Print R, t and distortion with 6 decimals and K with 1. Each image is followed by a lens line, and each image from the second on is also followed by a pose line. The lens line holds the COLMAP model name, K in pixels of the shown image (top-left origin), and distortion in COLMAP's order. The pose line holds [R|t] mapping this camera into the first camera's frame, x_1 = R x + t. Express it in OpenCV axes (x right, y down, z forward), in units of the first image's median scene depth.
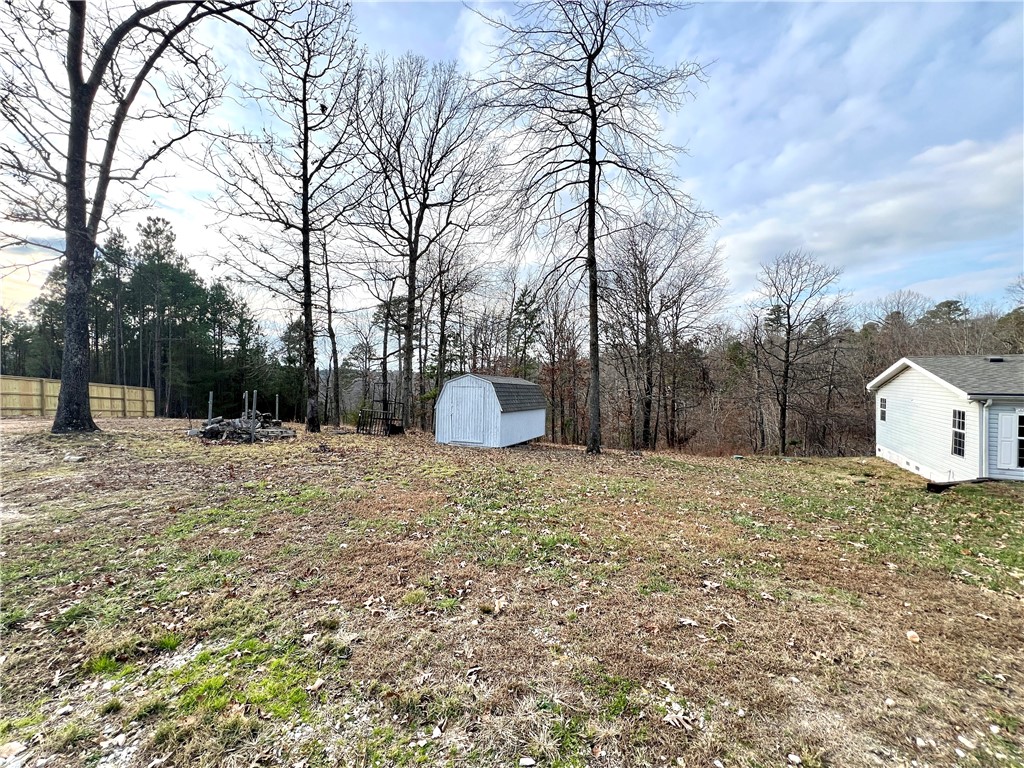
lens RADIAL K [[407.7, 0, 501.6], [0, 407.7, 381.6], [0, 0, 1]] dist [-0.000868, 0.000112]
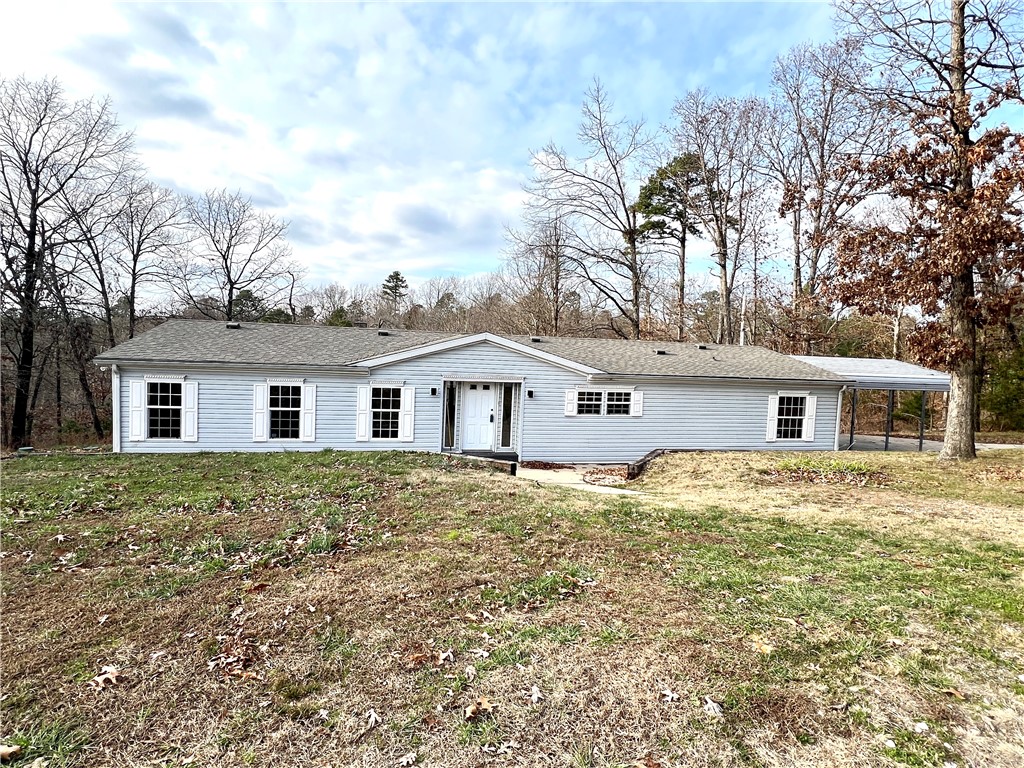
lens RADIAL K [[541.3, 0, 512.8], [0, 541.3, 377.1], [0, 0, 1]] dist [-0.001441, 0.000044]
pose [[0.756279, 0.006735, 0.654214, 0.591959], [-0.030903, 0.999199, 0.025438, 0.007854], [-0.653519, -0.039455, 0.755881, -0.254268]]
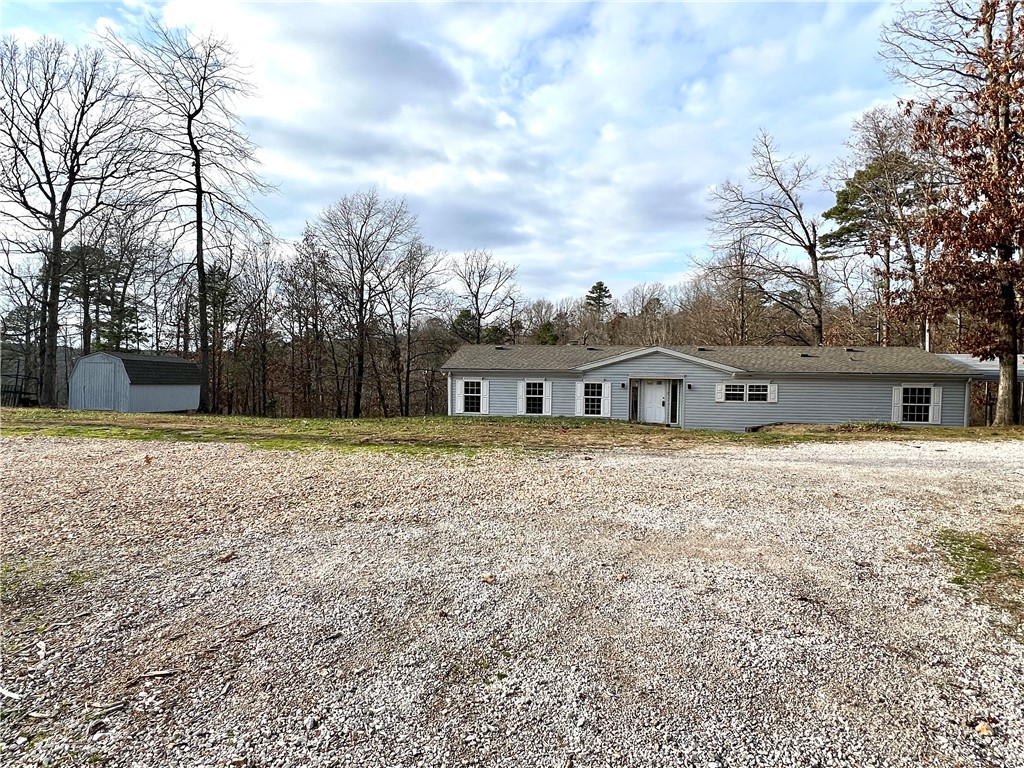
lens RADIAL K [[588.5, 0, 501.9], [0, 588.5, 383.0], [0, 0, 1]] dist [0.000244, 0.000951]
pose [[0.944849, 0.000265, 0.327506, 0.339040], [-0.007997, 0.999720, 0.022264, 0.018634], [-0.327408, -0.023655, 0.944587, -0.725296]]
